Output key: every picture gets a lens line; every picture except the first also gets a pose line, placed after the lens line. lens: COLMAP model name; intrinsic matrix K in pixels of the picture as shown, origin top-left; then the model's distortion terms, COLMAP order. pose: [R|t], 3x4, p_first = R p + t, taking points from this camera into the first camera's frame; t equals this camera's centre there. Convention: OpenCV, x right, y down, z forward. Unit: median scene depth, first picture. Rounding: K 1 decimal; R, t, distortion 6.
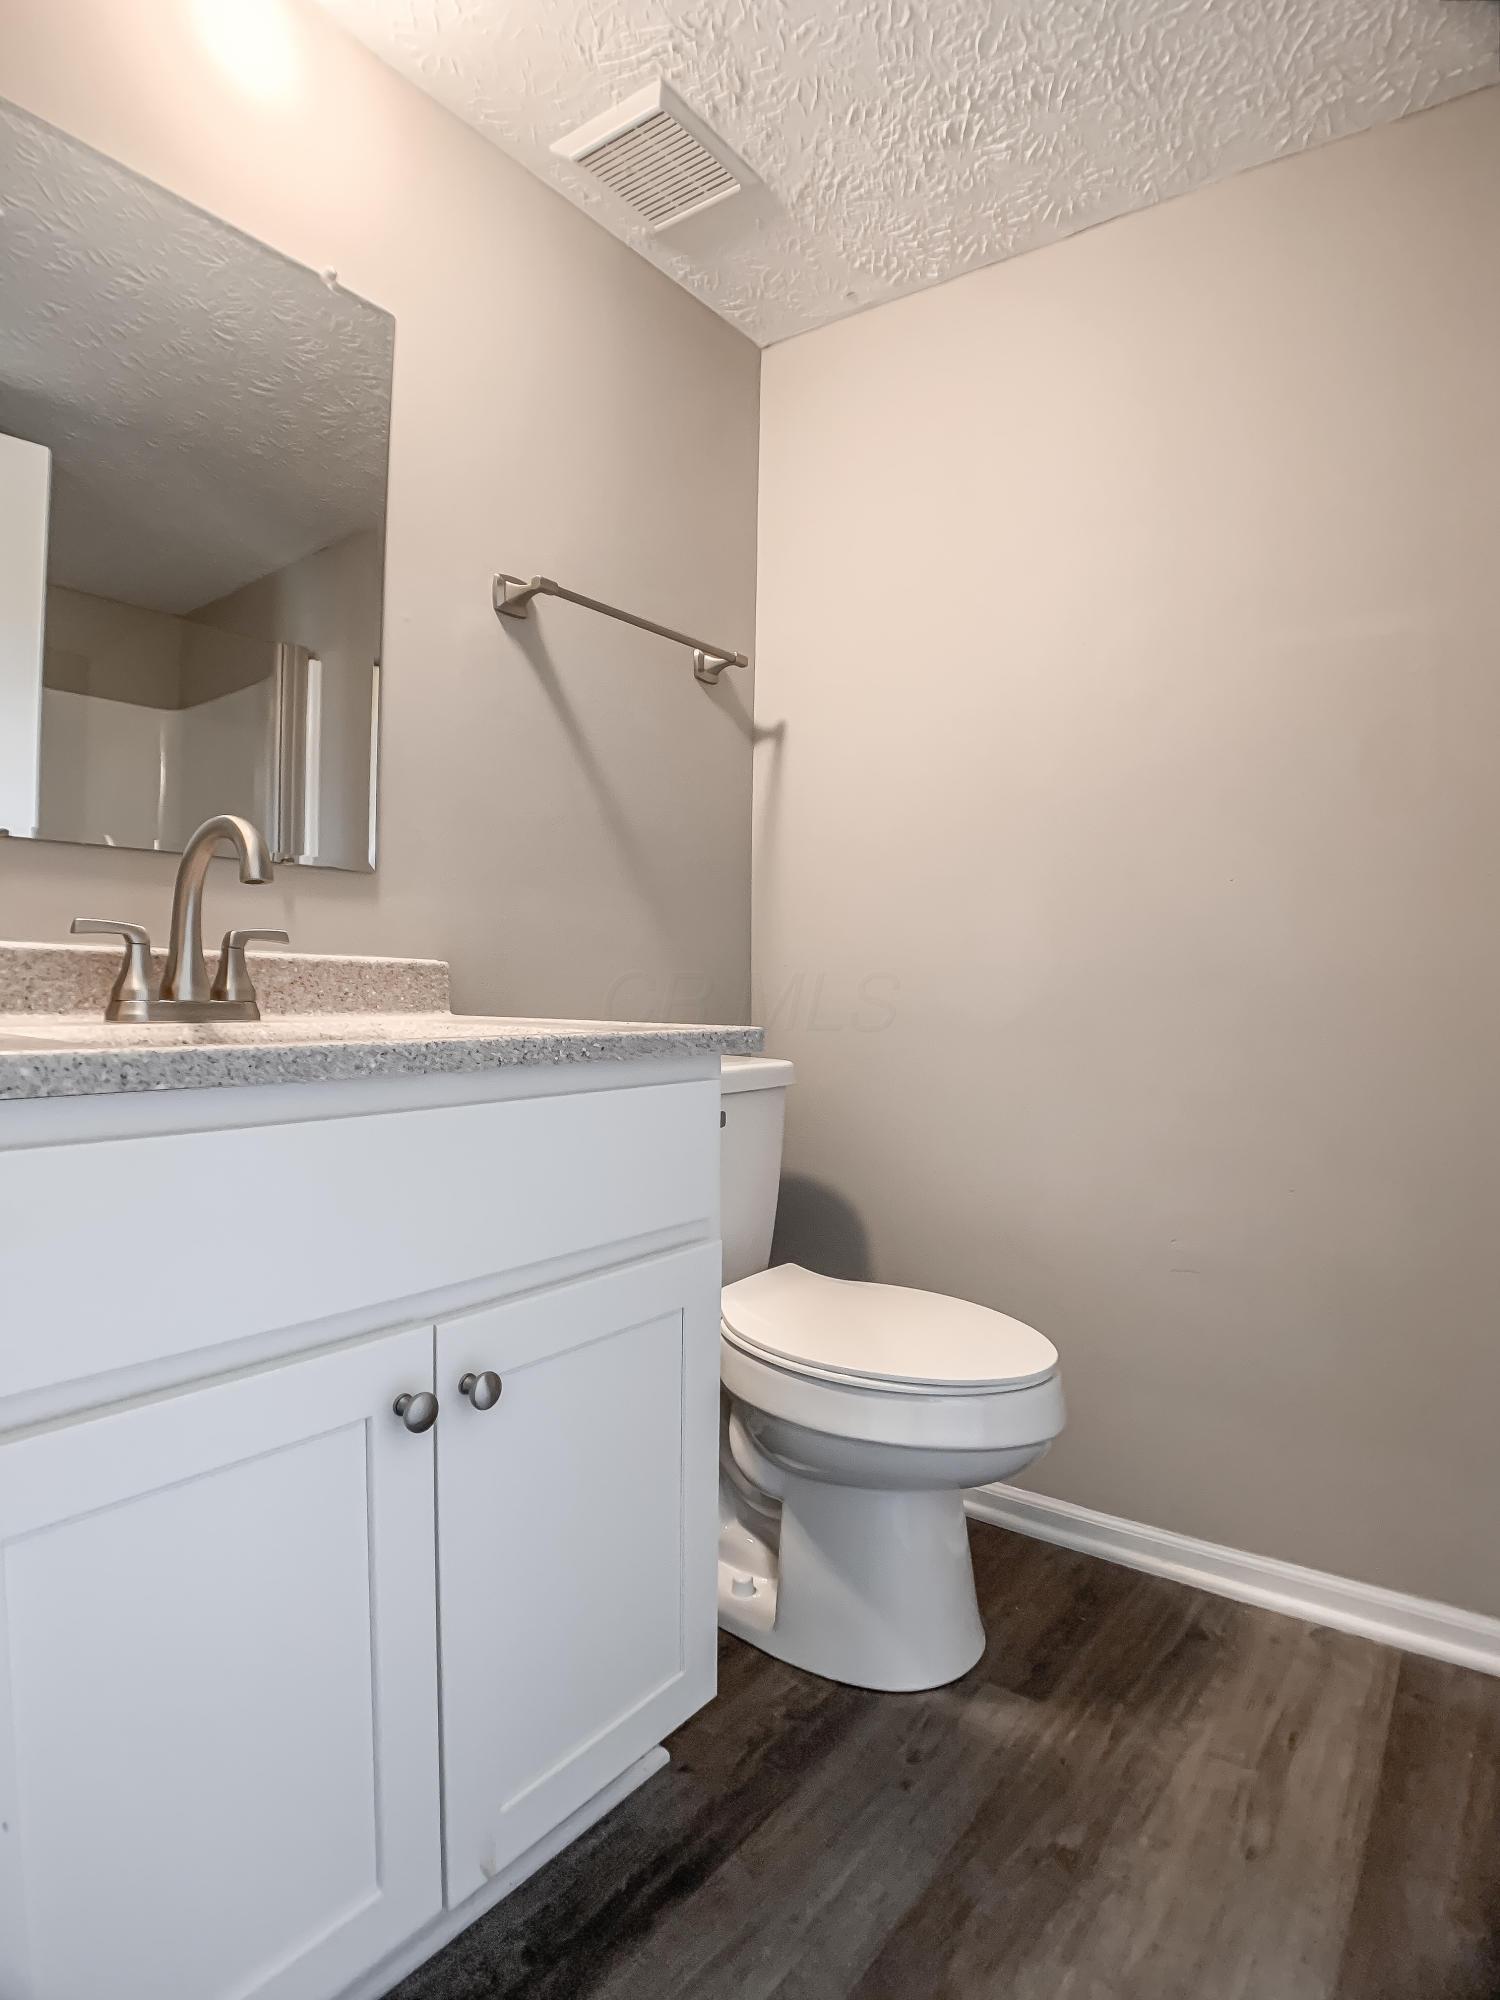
lens RADIAL K [[1086.1, 0, 750.0], [0, 1086.1, 1000.0], [0, 0, 1]] dist [-0.133697, 0.042141]
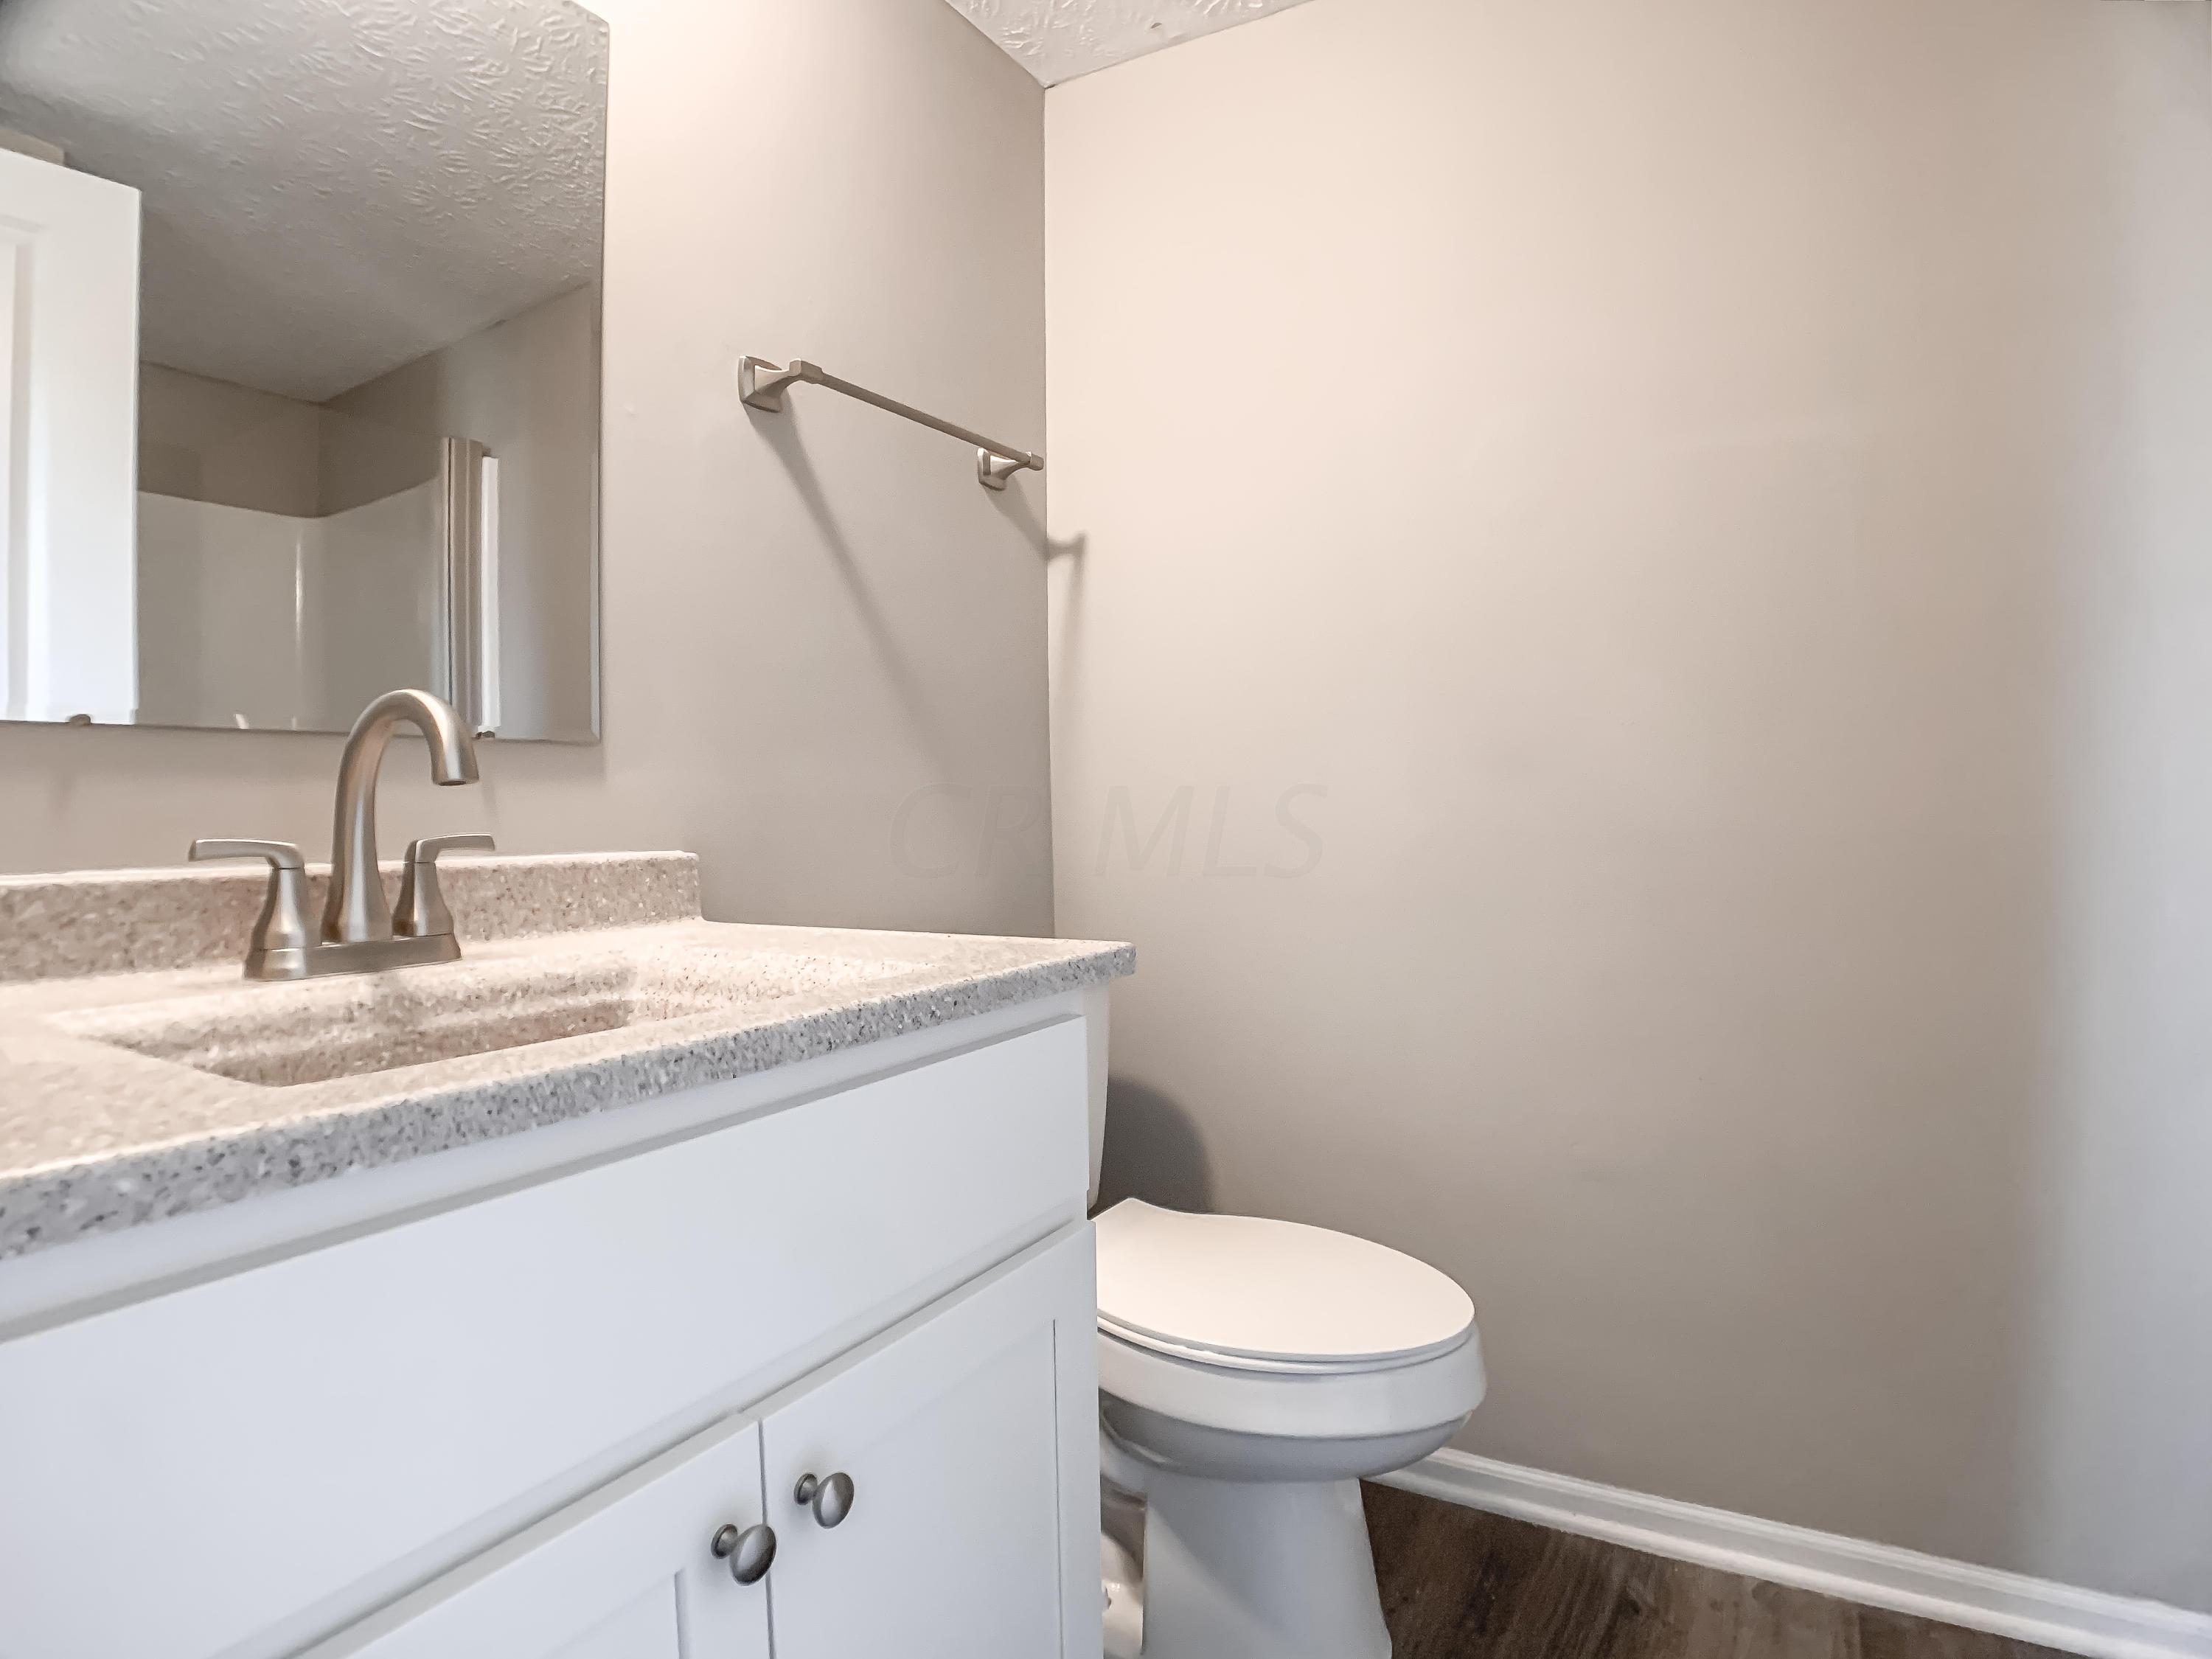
lens RADIAL K [[1201.3, 0, 1113.4], [0, 1201.3, 814.6], [0, 0, 1]] dist [-0.133697, 0.042141]
pose [[0.993373, -0.029383, 0.111115, -0.081170], [0.030086, 0.999536, -0.004651, -0.054717], [-0.110927, 0.007963, 0.993797, 0.121840]]
